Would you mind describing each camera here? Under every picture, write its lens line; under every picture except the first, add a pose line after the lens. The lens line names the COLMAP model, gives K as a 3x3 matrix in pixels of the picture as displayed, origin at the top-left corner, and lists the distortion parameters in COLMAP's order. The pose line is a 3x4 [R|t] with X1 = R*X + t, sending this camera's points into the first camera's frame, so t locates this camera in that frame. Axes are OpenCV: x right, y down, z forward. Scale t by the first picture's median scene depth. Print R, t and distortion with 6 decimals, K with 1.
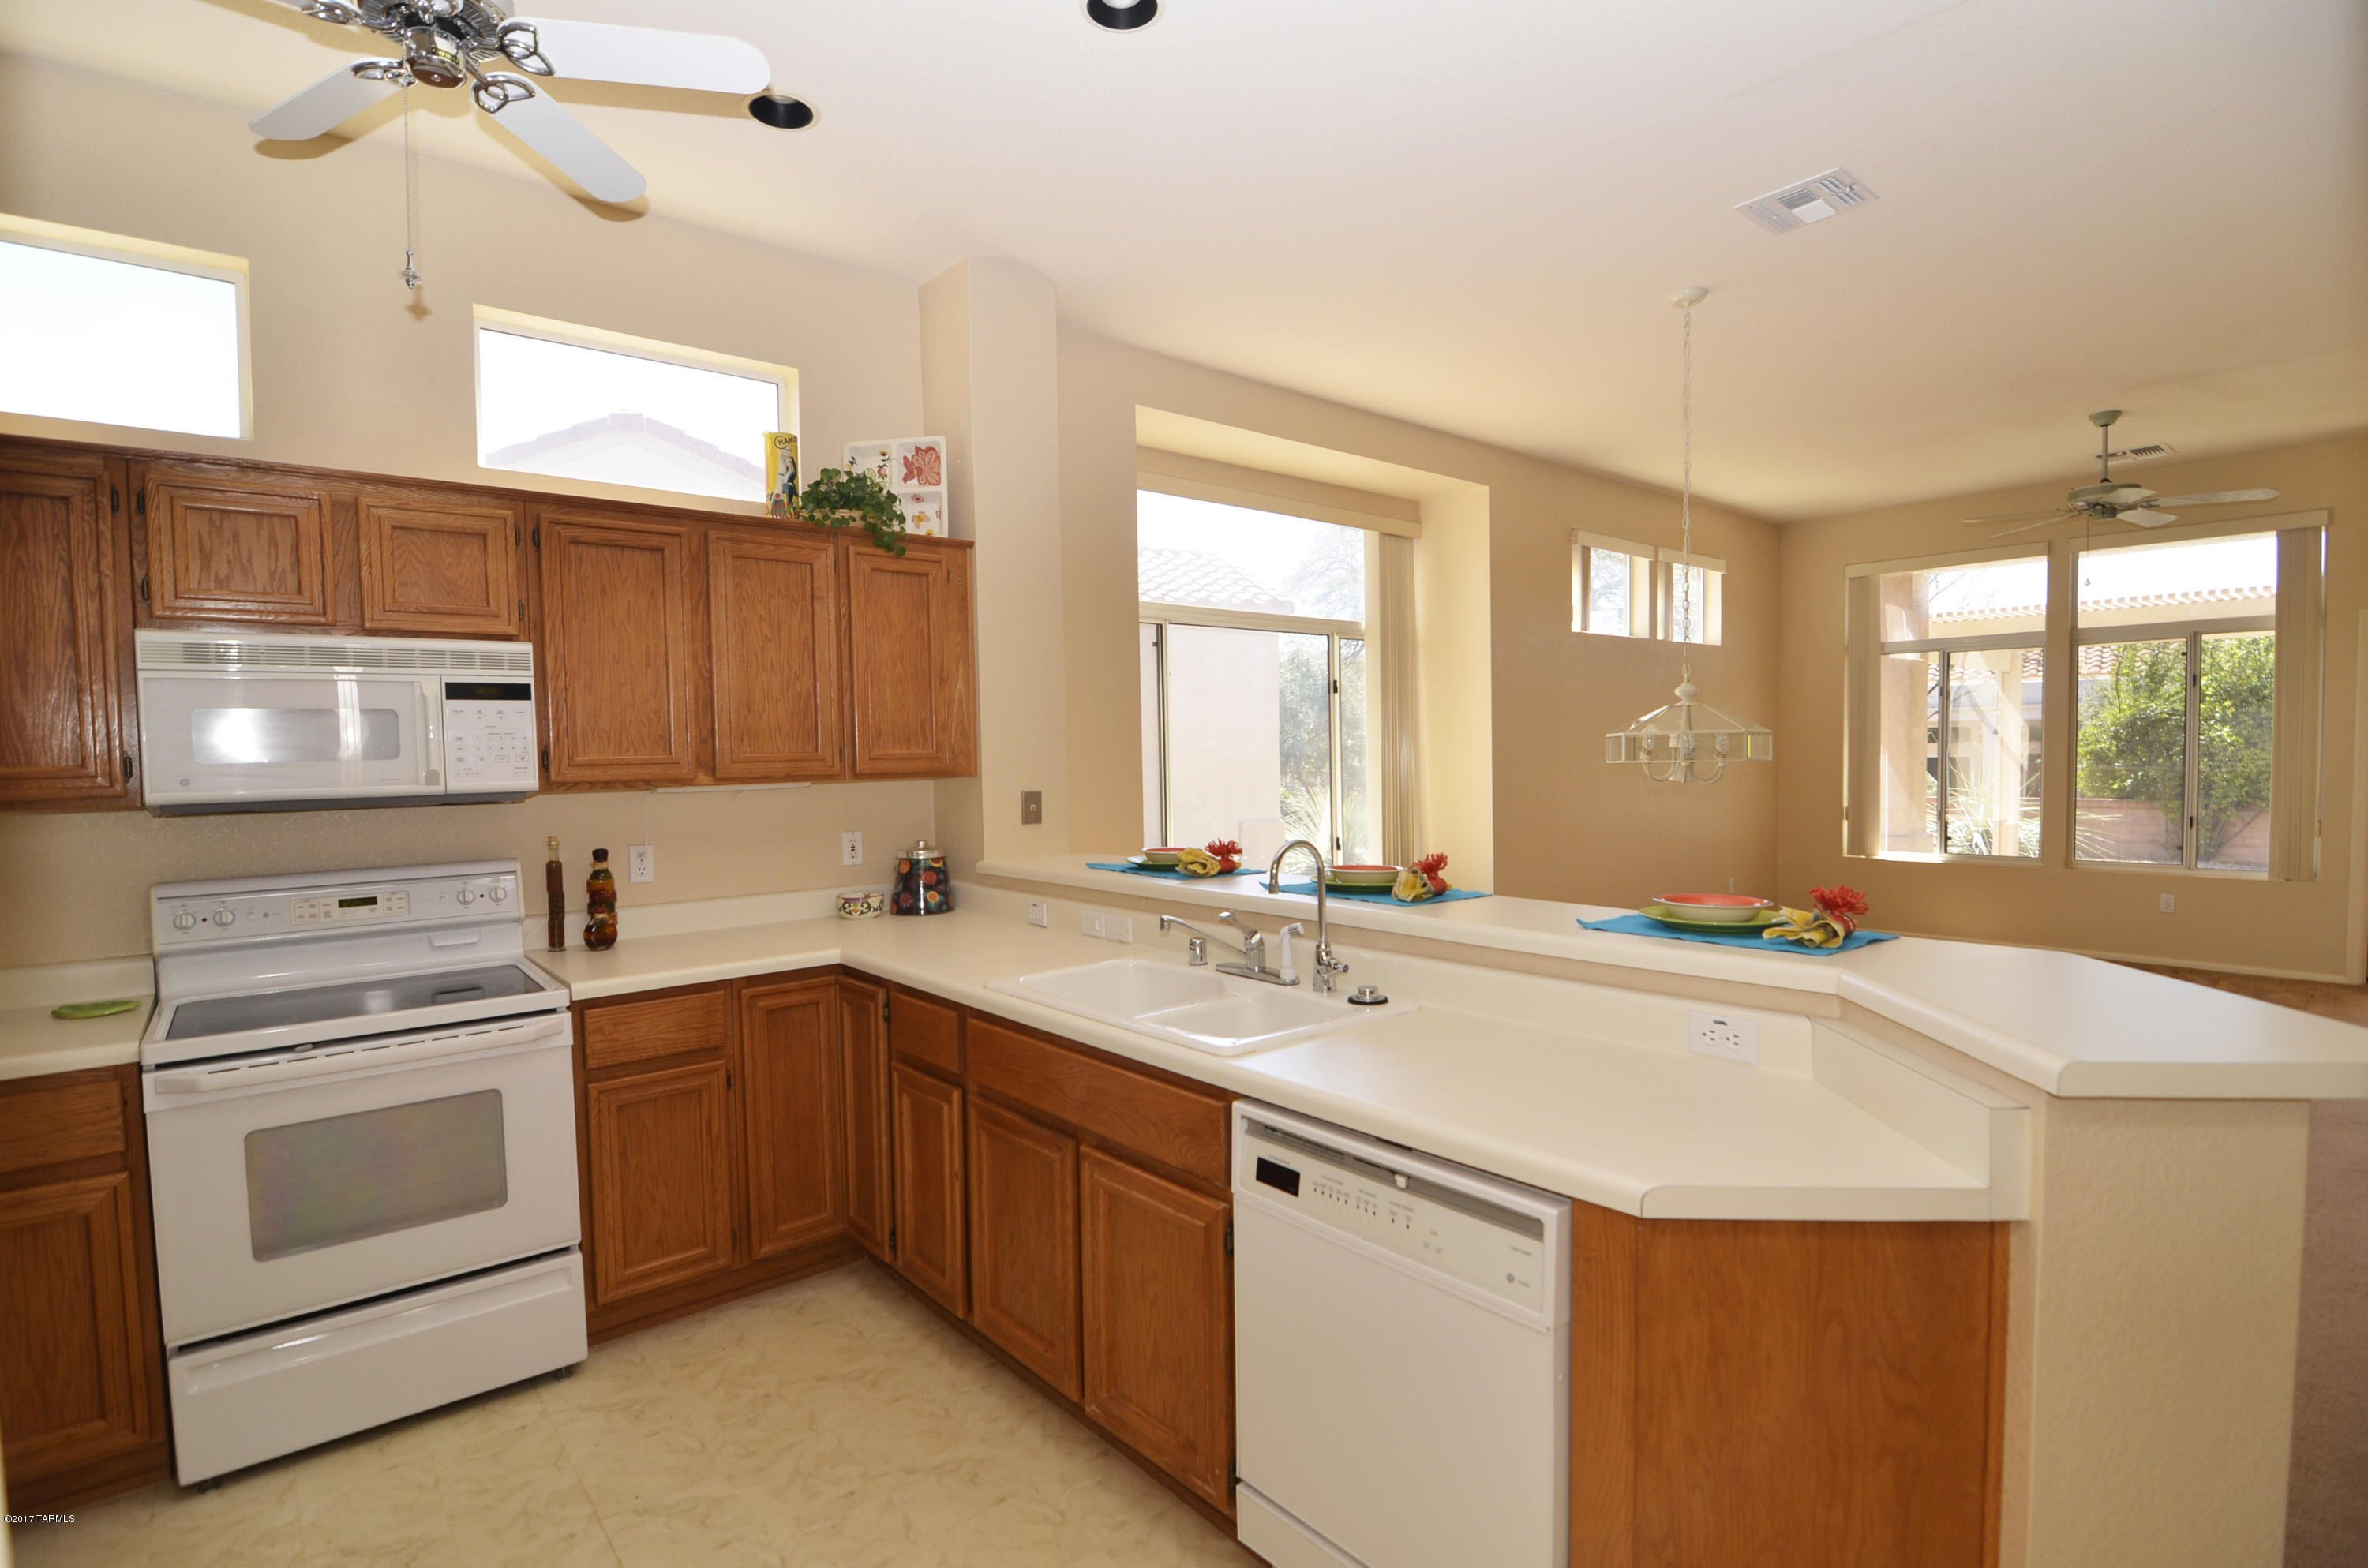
lens RADIAL K [[1116.9, 0, 1179.6], [0, 1116.9, 797.5], [0, 0, 1]] dist [-0.002496, -0.013345]
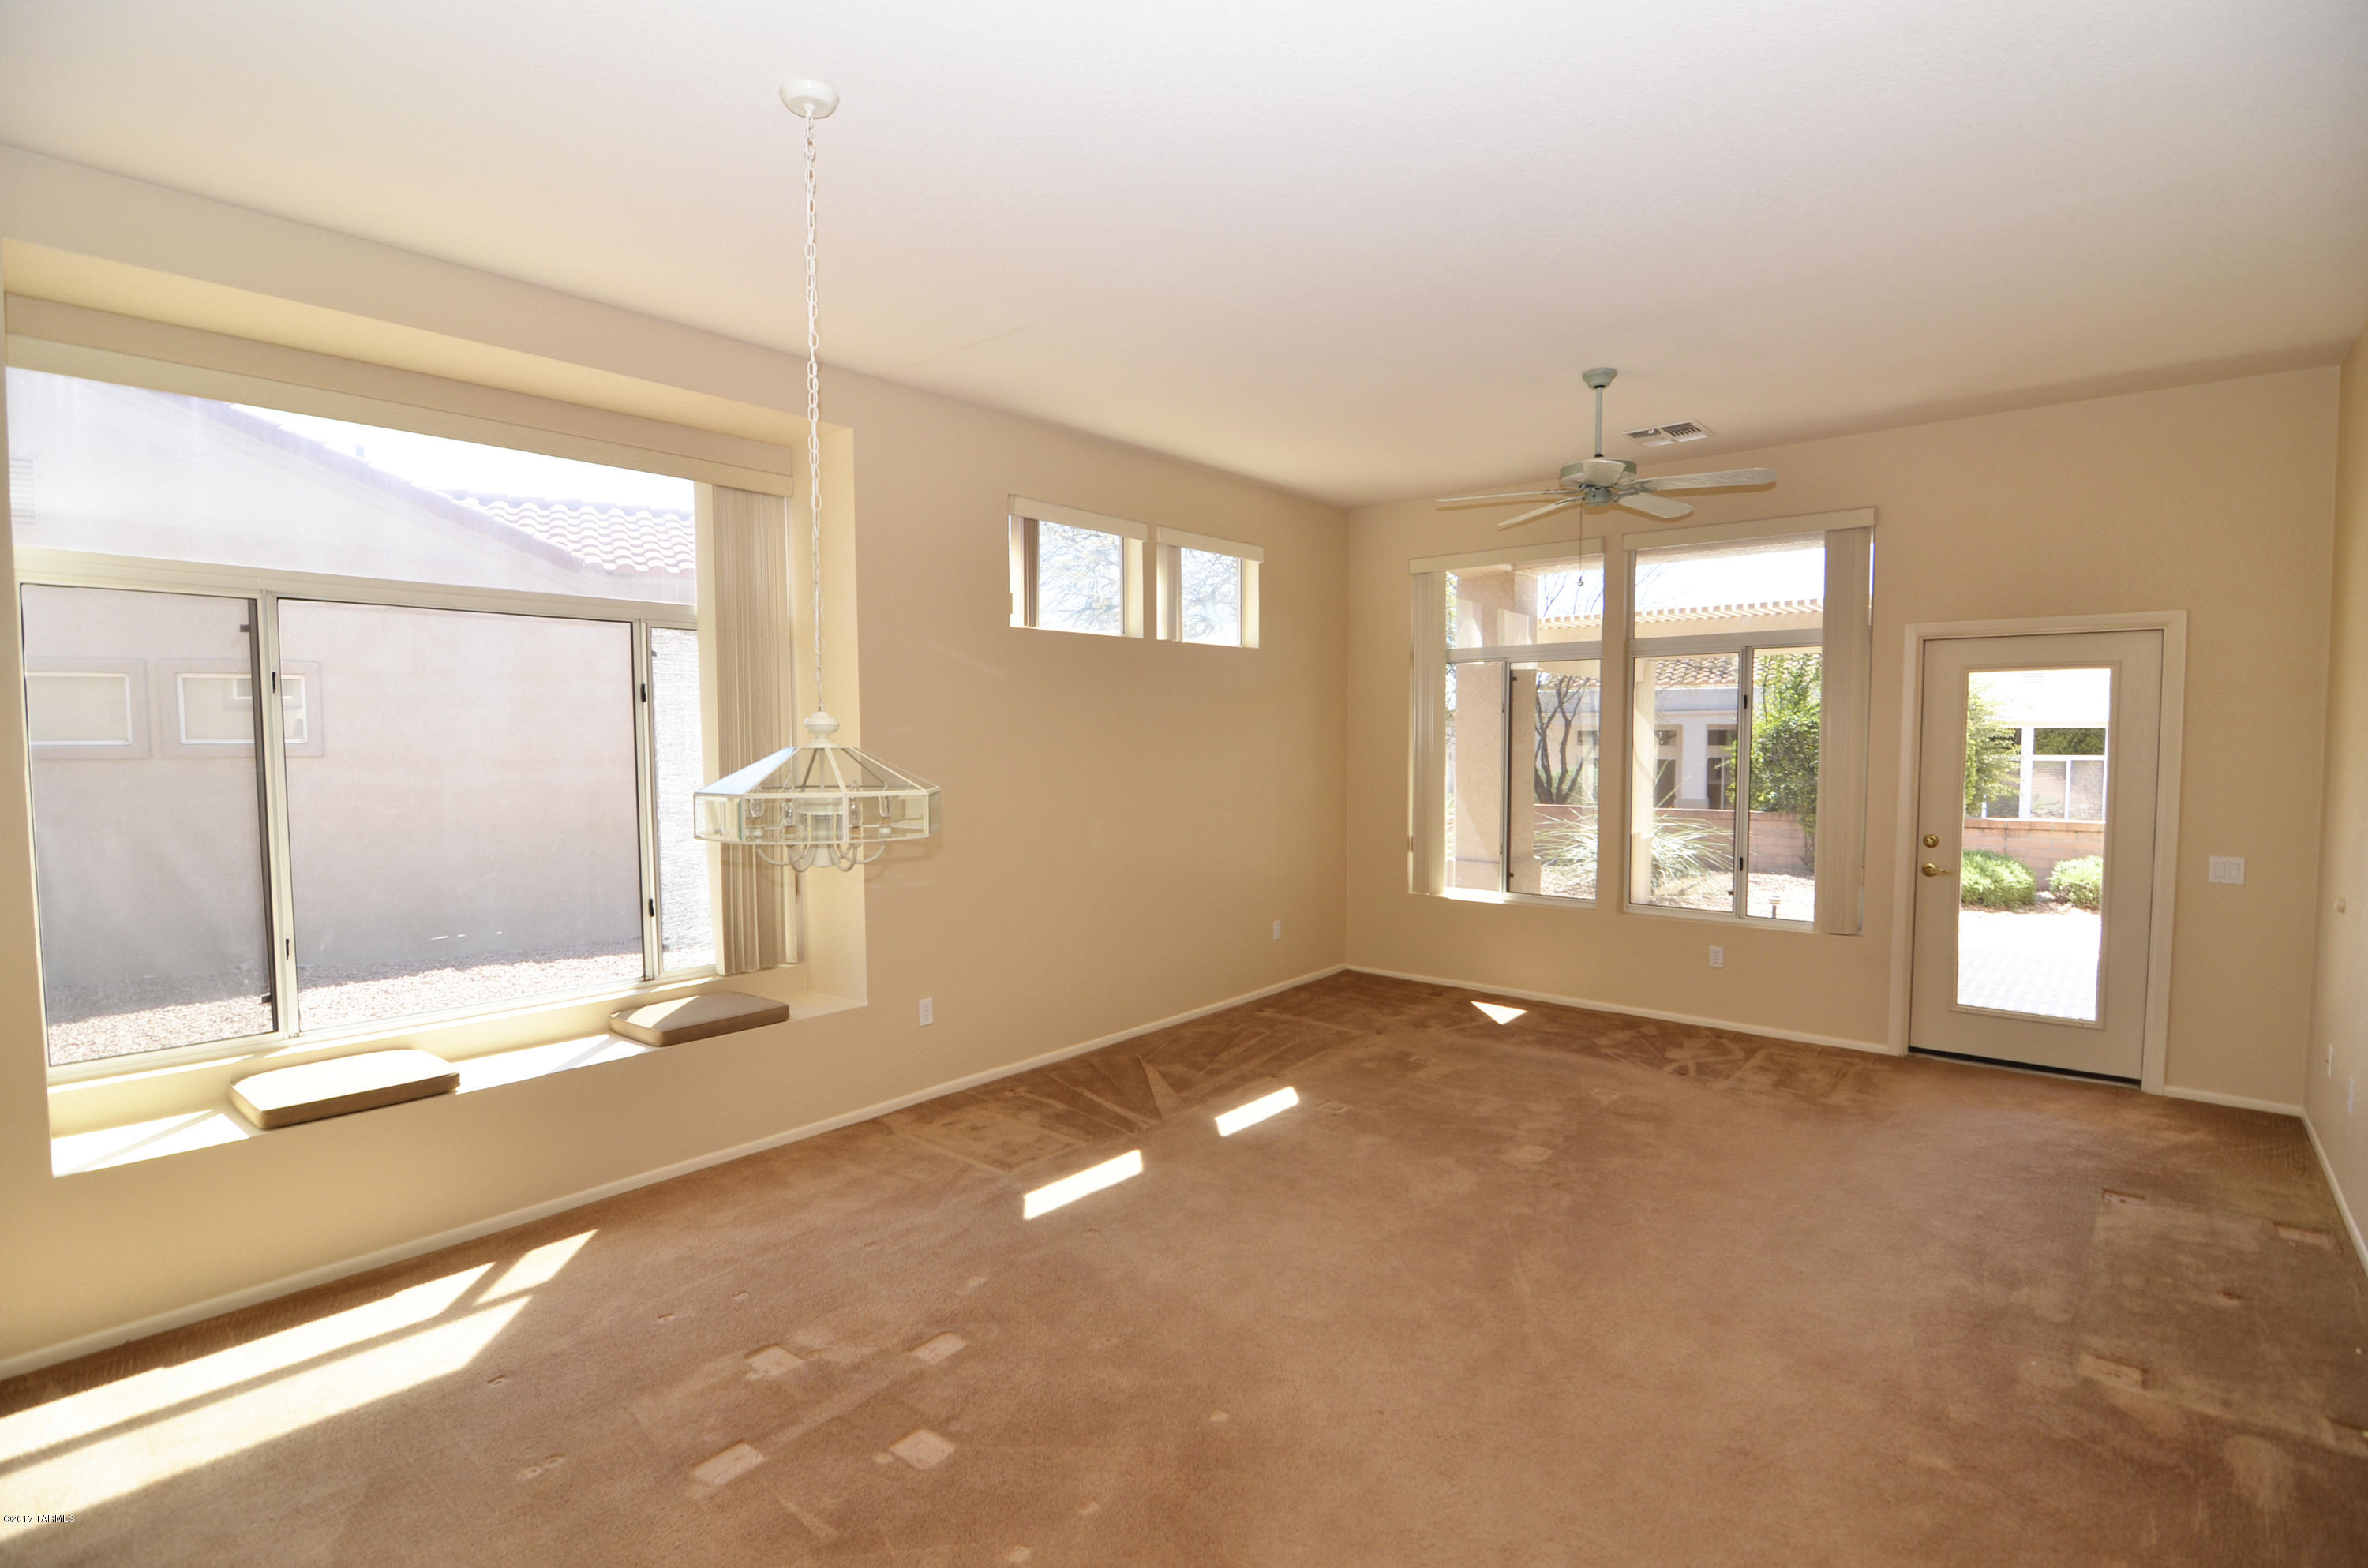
lens RADIAL K [[1116.9, 0, 1179.6], [0, 1116.9, 797.5], [0, 0, 1]] dist [-0.002496, -0.013345]
pose [[0.986358, 0.003982, 0.164566, 0.634006], [-0.005831, 0.999925, 0.010752, -0.070967], [-0.164511, -0.011565, 0.986307, 0.387410]]
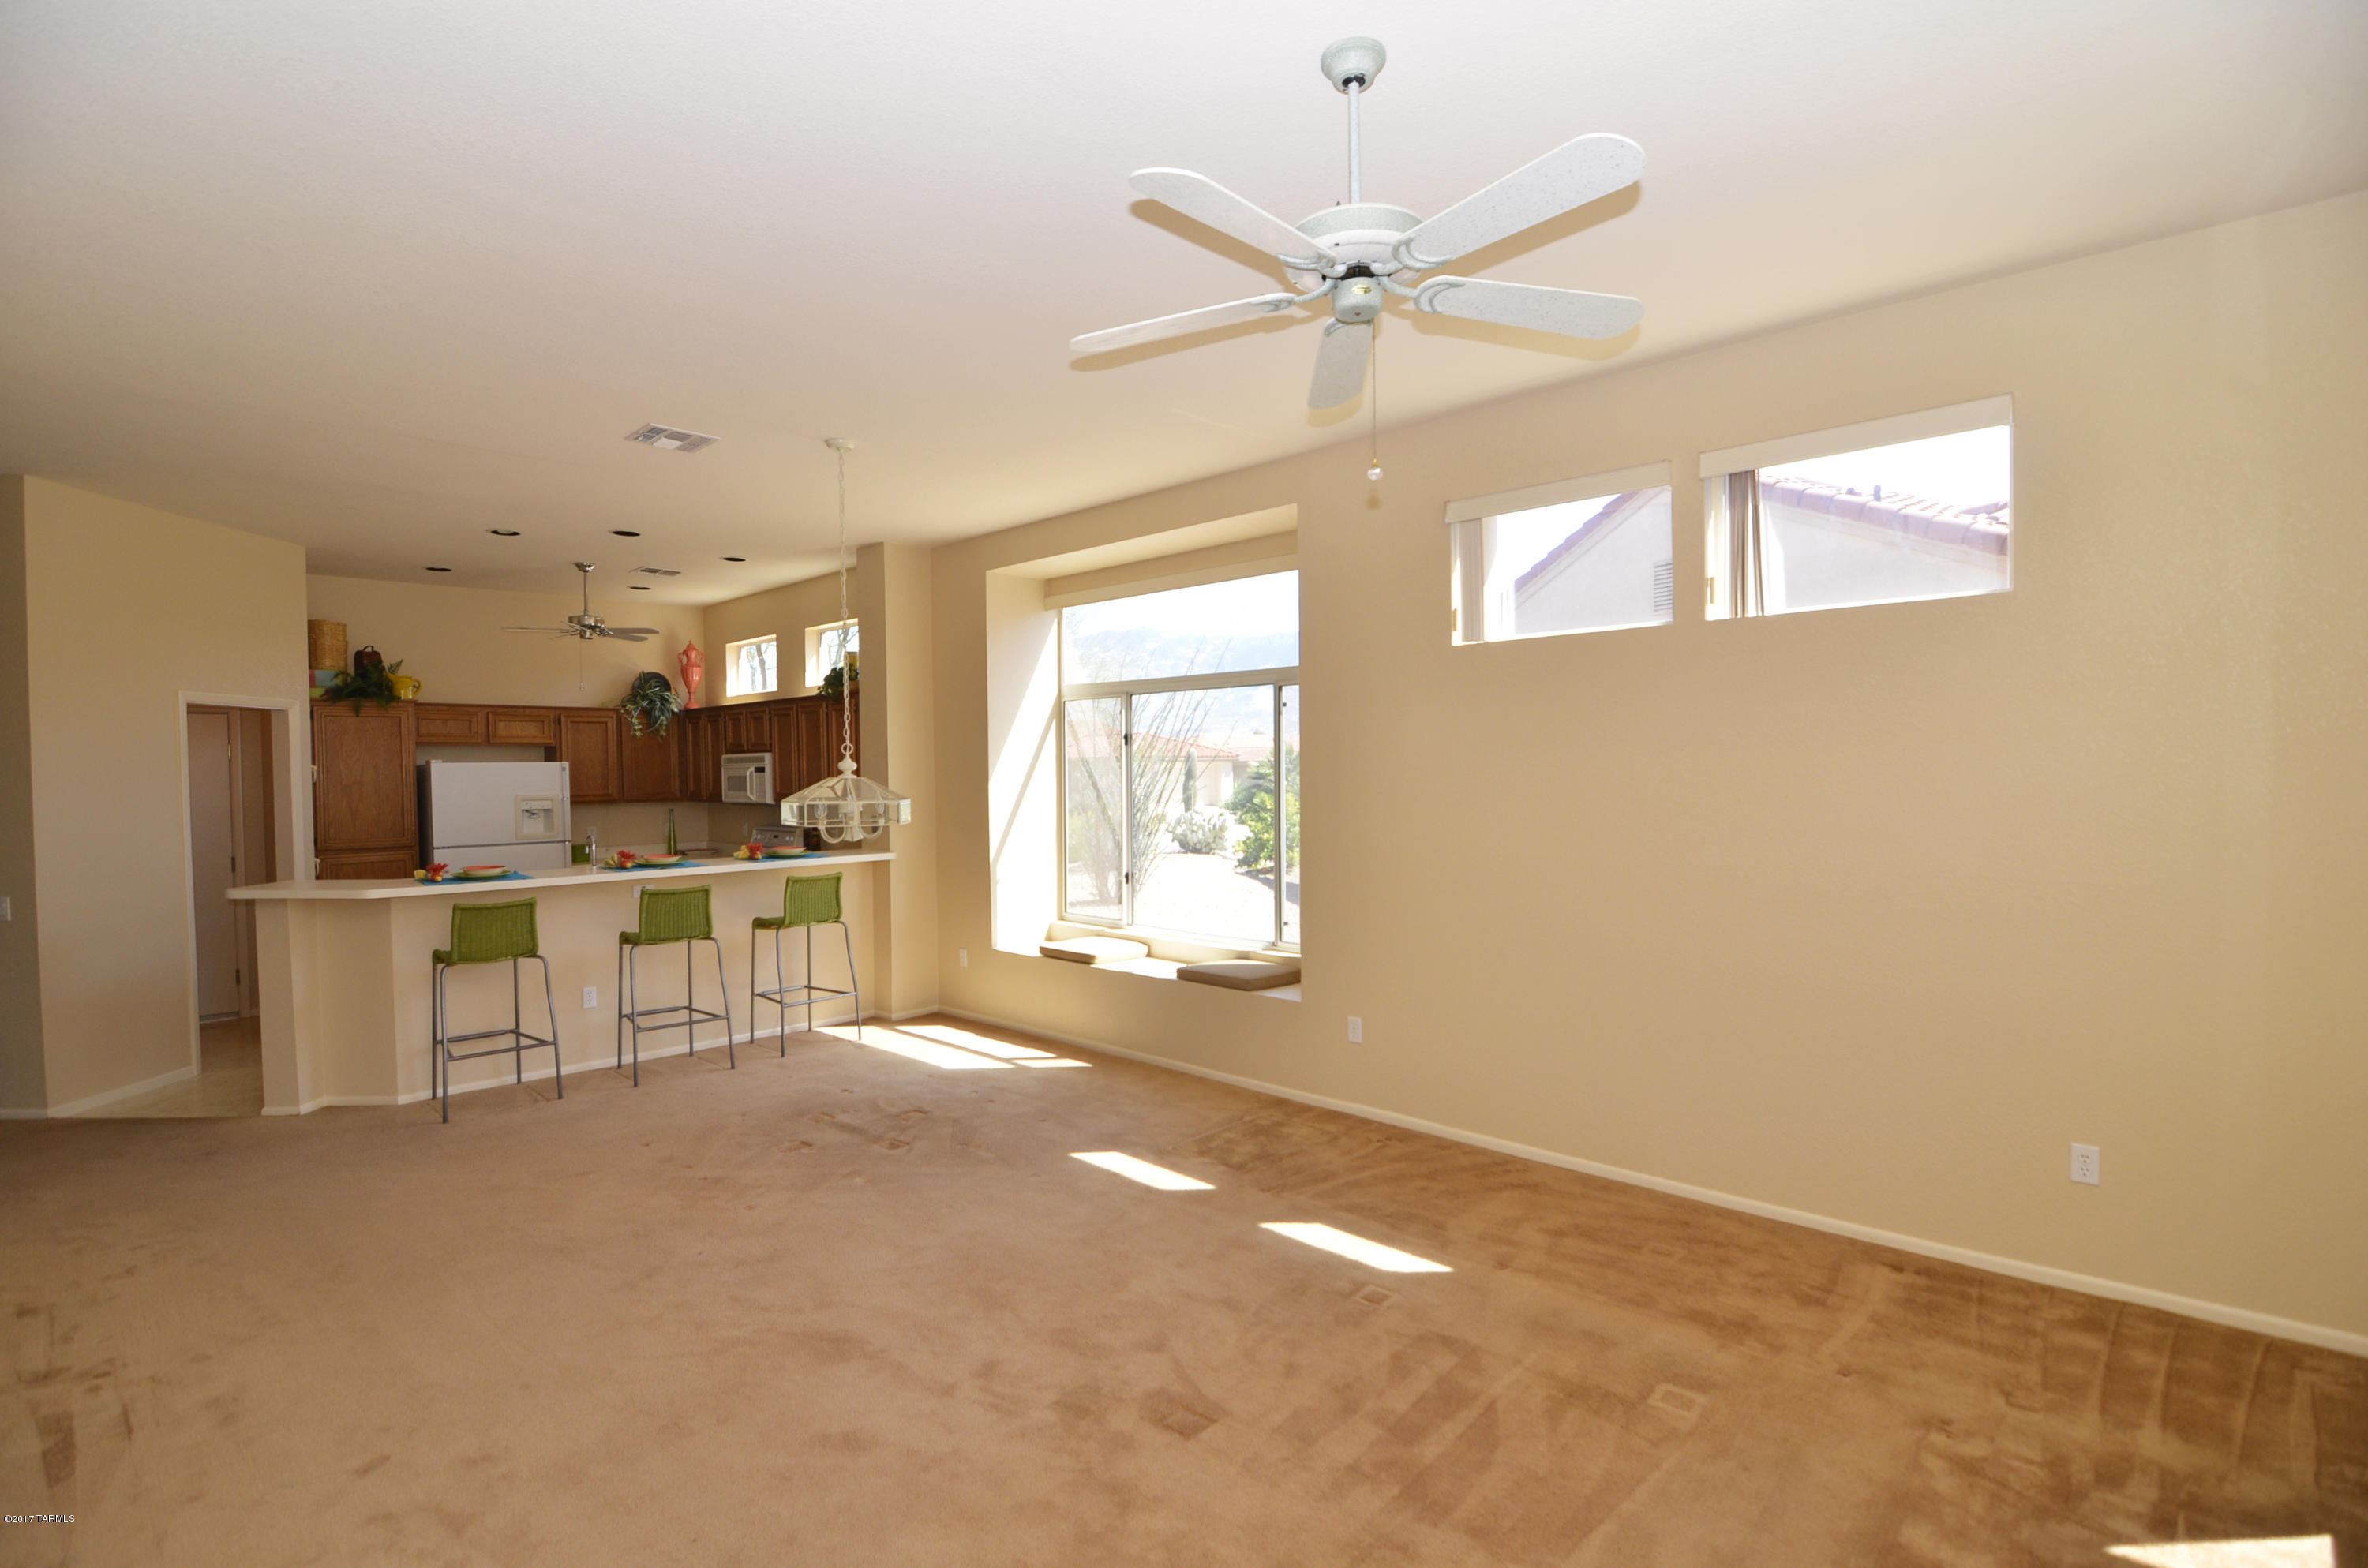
lens RADIAL K [[1116.9, 0, 1179.6], [0, 1116.9, 797.5], [0, 0, 1]] dist [-0.002496, -0.013345]
pose [[0.108319, 0.040756, -0.993280, 1.953815], [-0.035323, 0.998686, 0.037125, -0.134086], [0.993488, 0.031064, 0.109616, 1.401631]]
